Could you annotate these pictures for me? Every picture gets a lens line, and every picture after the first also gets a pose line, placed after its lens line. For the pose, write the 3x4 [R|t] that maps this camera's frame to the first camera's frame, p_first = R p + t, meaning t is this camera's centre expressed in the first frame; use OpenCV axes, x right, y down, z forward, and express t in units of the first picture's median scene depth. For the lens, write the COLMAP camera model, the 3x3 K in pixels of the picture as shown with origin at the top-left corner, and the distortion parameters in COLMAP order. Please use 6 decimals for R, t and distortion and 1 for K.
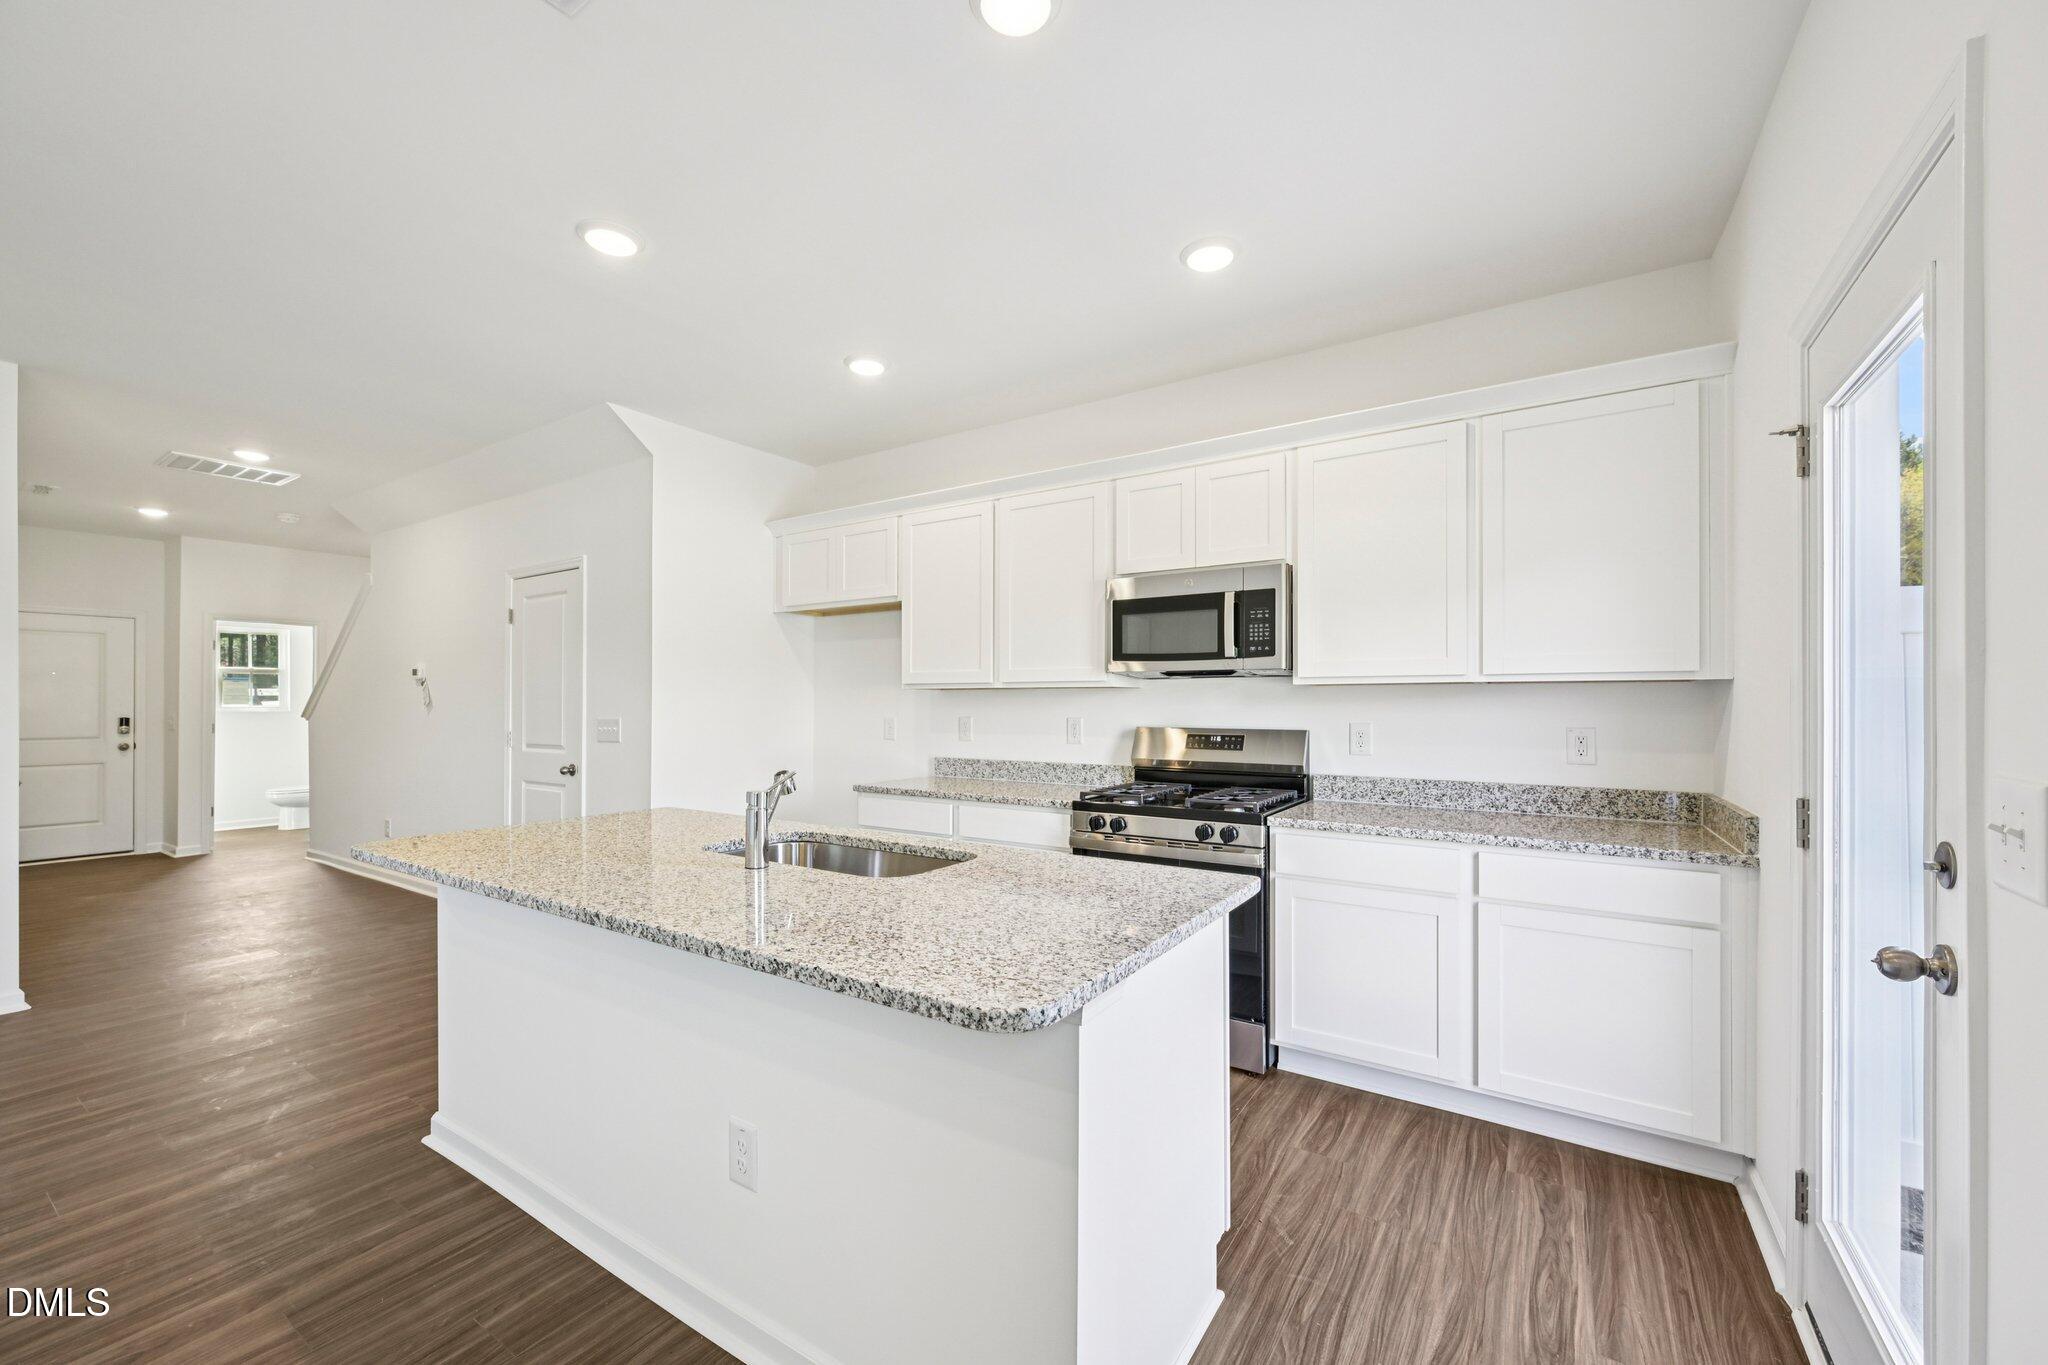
lens RADIAL K [[813.6, 0, 1032.6], [0, 813.6, 684.1], [0, 0, 1]] dist [-0.000824, -0.000507]
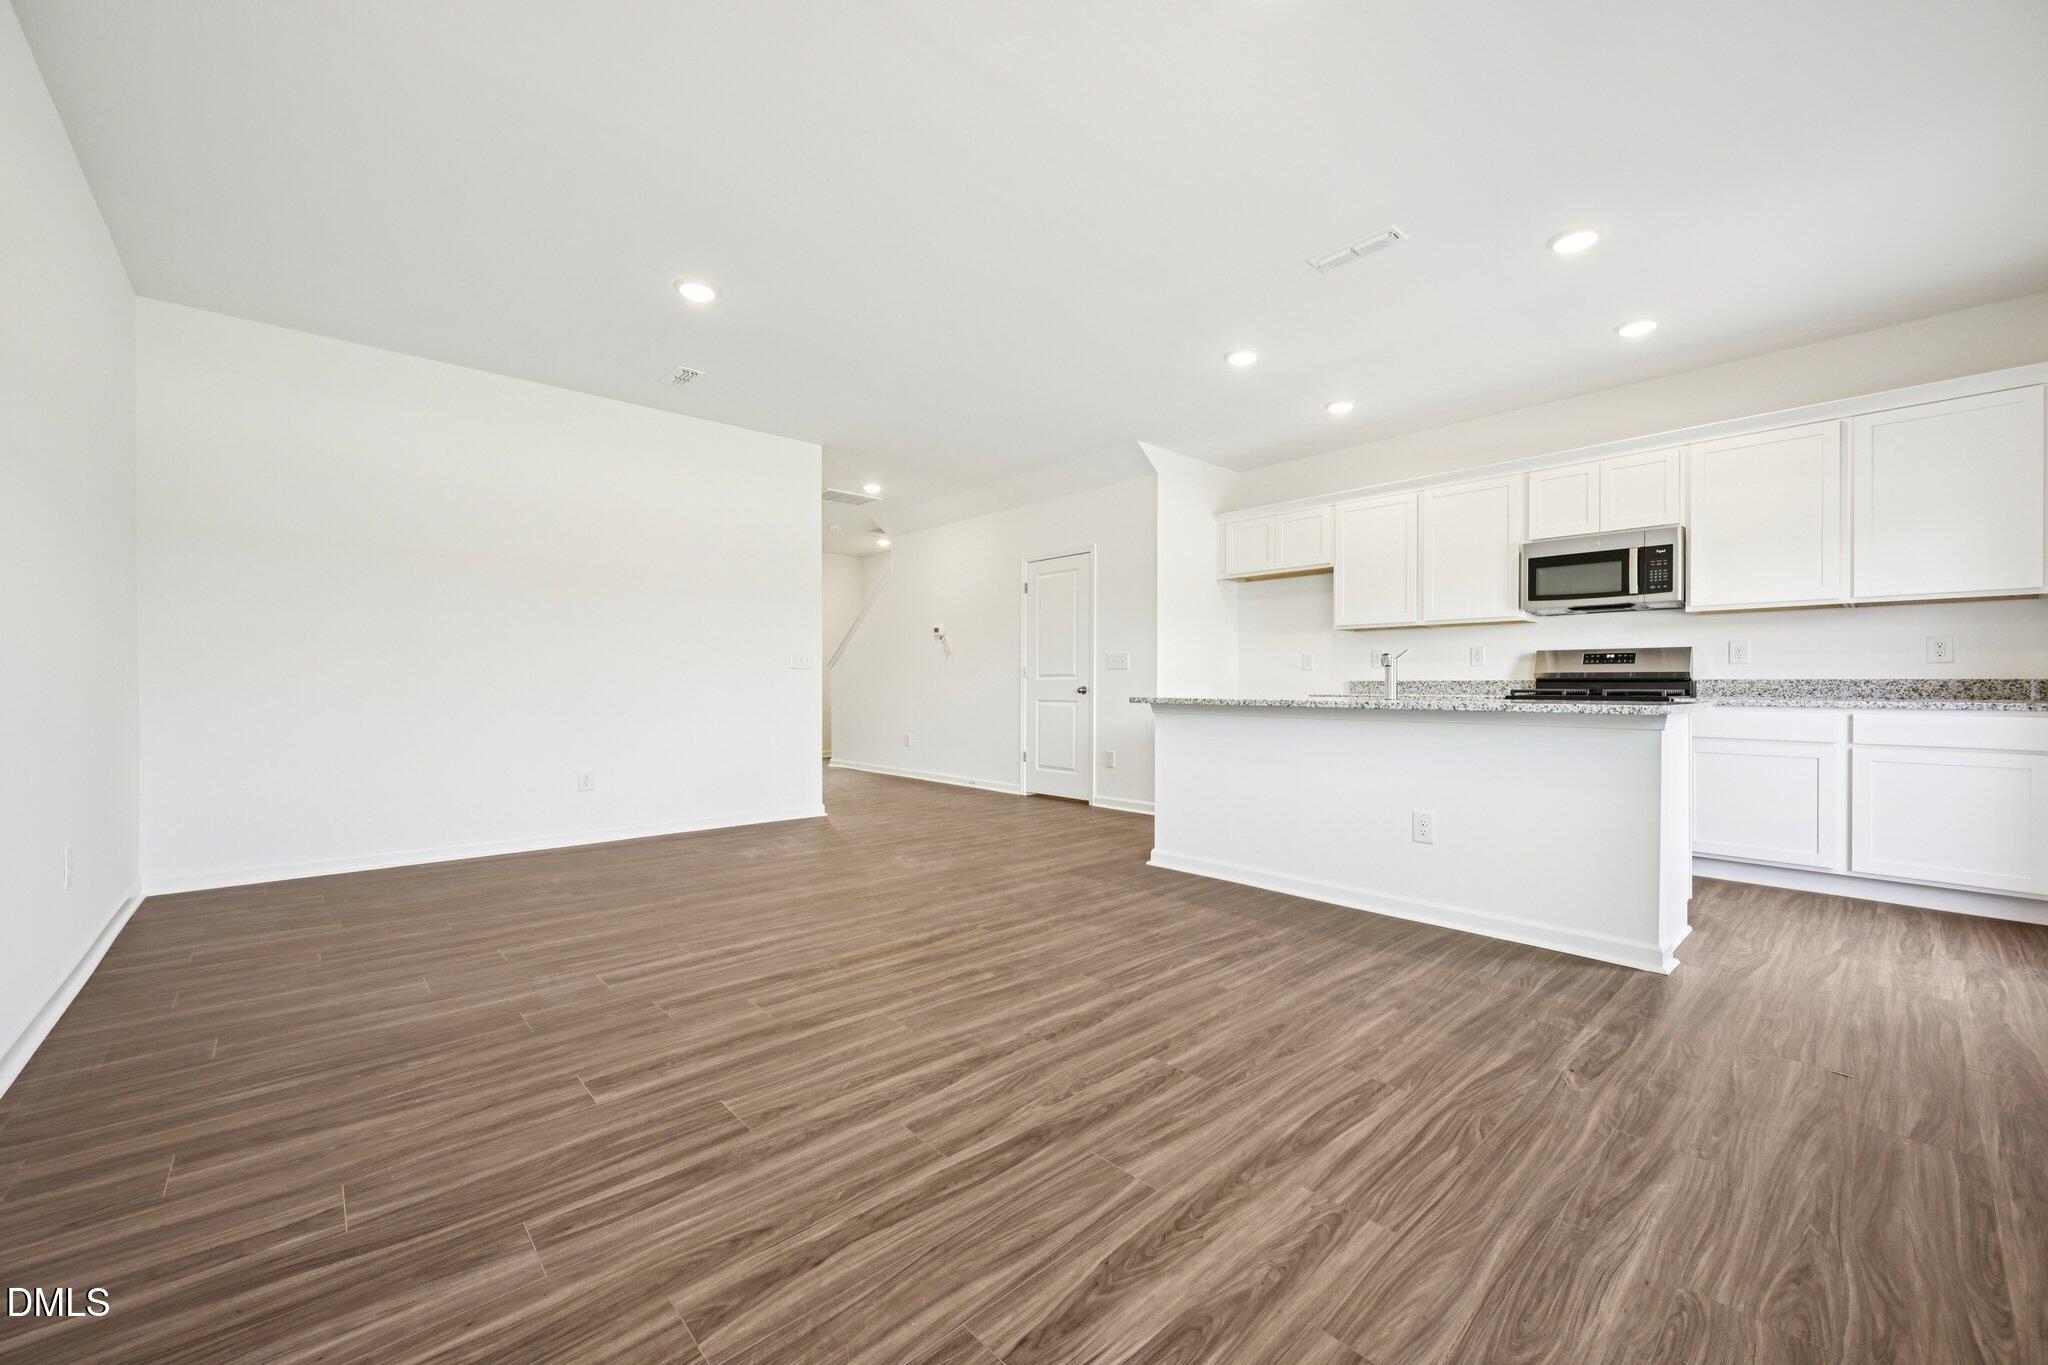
lens RADIAL K [[811.9, 0, 1028.8], [0, 811.9, 673.6], [0, 0, 1]] dist [0.000399, -0.000002]
pose [[0.968289, -0.000548, -0.249832, -0.406376], [0.002503, 0.999969, 0.007506, 0.088546], [0.249820, -0.007893, 0.968260, -0.613115]]
